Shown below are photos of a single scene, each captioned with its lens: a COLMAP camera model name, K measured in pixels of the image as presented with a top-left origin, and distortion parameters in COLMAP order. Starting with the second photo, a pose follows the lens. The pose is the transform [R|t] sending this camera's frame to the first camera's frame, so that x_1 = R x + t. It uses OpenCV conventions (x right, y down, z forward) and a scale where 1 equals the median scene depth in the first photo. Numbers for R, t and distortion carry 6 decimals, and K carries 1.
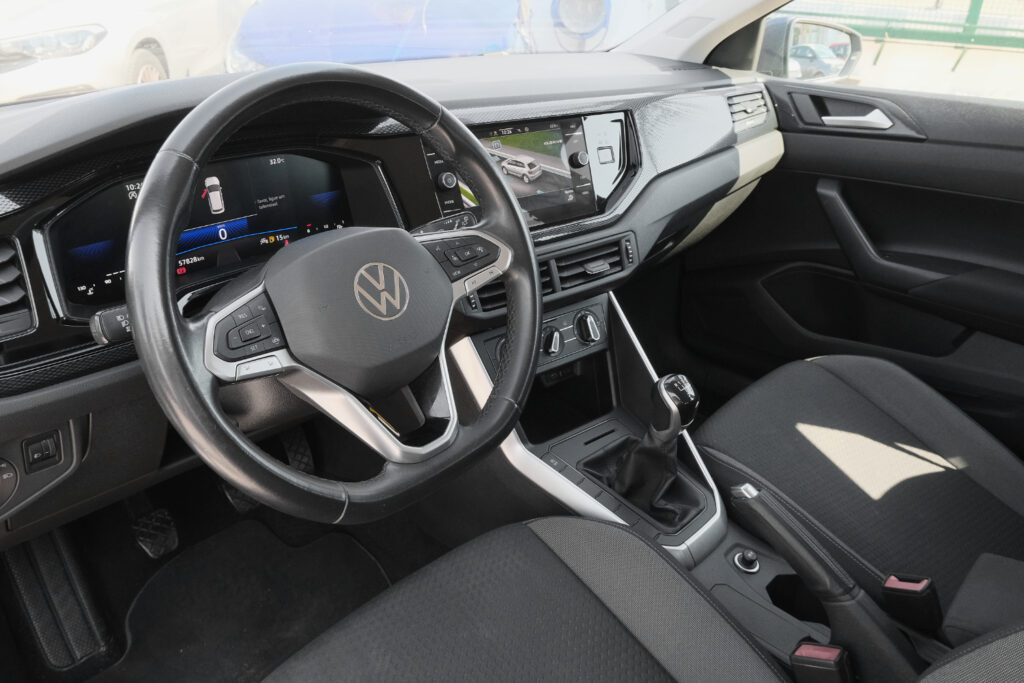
lens RADIAL K [[772.1, 0, 512.0], [0, 772.1, 341.5], [0, 0, 1]] dist [-0.032182, 0.003874]
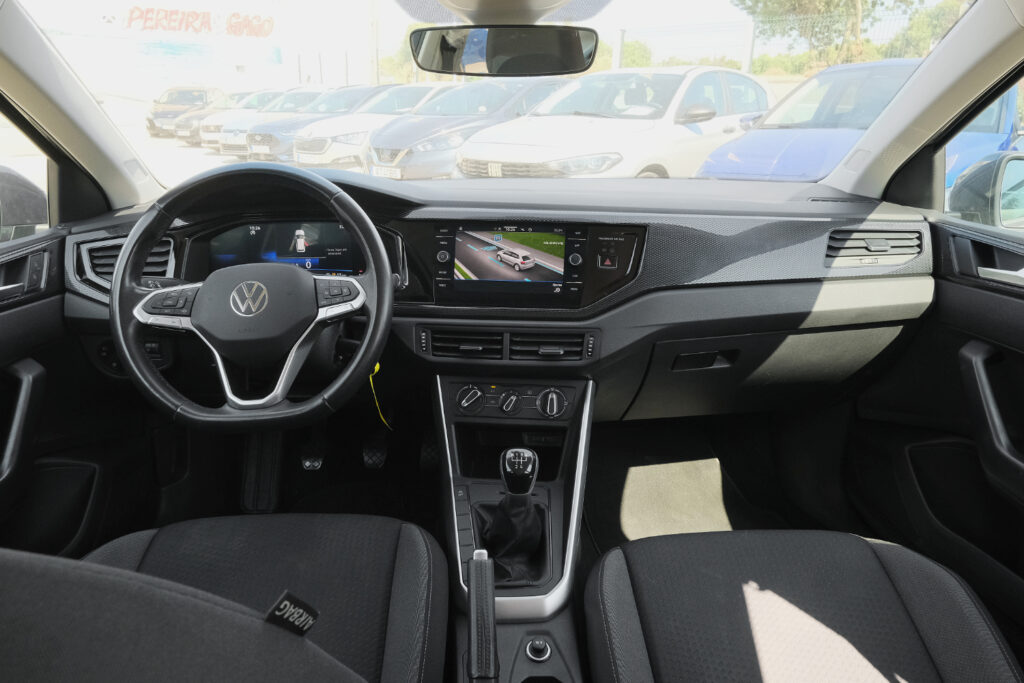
lens RADIAL K [[670.5, 0, 512.0], [0, 670.5, 341.5], [0, 0, 1]] dist [-0.000142, 0.000219]
pose [[0.709587, 0.209568, -0.672731, 0.698303], [-0.295019, 0.955395, -0.013558, -0.073091], [0.639883, 0.208089, 0.739763, 0.201680]]
